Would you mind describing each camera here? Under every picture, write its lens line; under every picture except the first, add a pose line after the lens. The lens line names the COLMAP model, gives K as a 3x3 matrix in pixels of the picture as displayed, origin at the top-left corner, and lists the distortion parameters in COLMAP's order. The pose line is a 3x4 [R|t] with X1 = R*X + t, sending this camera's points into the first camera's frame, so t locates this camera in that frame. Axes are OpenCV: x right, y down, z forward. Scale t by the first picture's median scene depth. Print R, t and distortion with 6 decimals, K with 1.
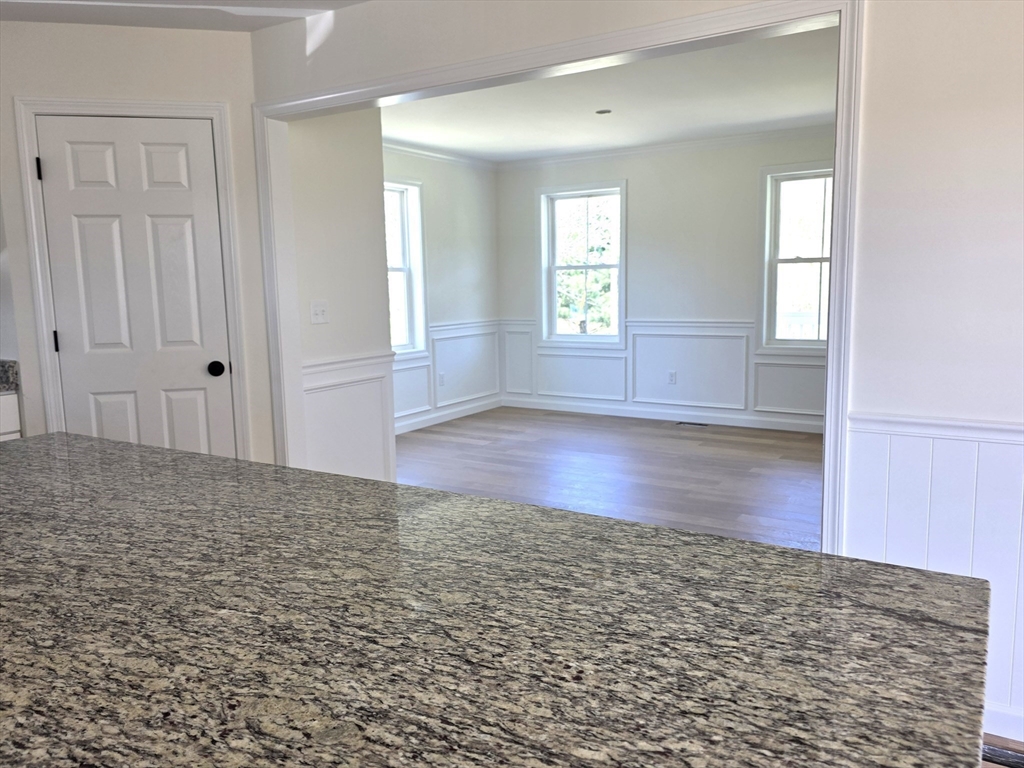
lens RADIAL K [[755.5, 0, 508.6], [0, 755.5, 378.1], [0, 0, 1]] dist [0.050226, -0.050945]
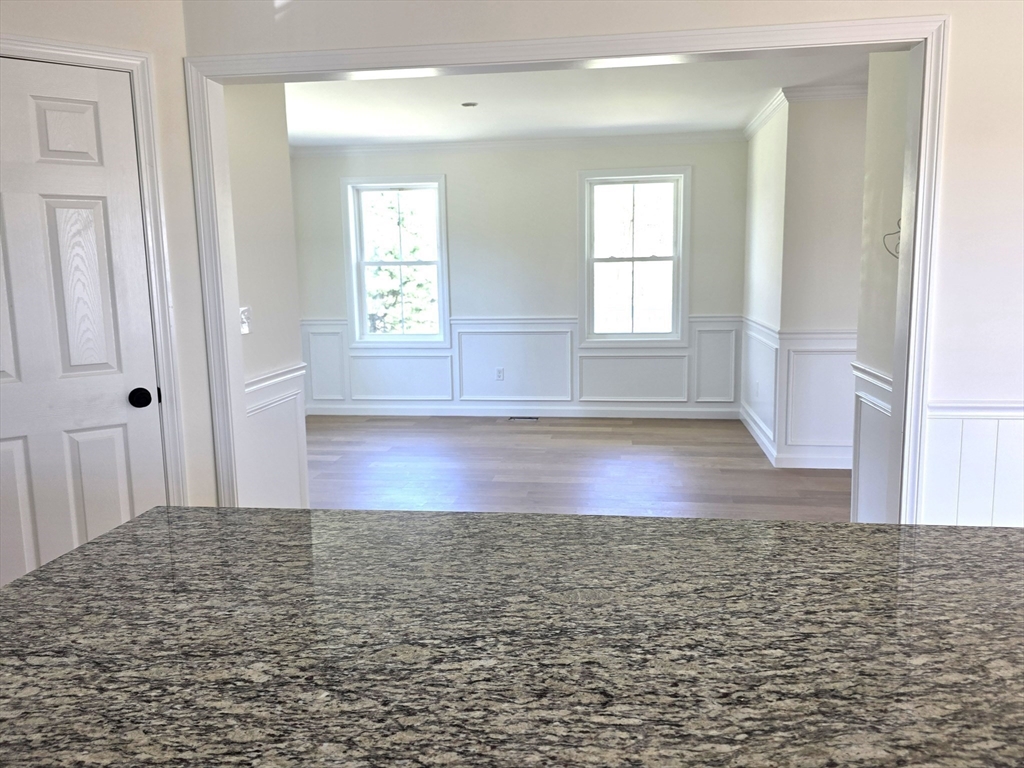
lens RADIAL K [[755.5, 0, 508.6], [0, 755.5, 378.1], [0, 0, 1]] dist [0.050226, -0.050945]
pose [[0.914743, -0.055209, 0.400246, -0.366370], [0.052118, 0.998467, 0.018613, -0.028057], [-0.400660, 0.003834, 0.916219, 0.146893]]
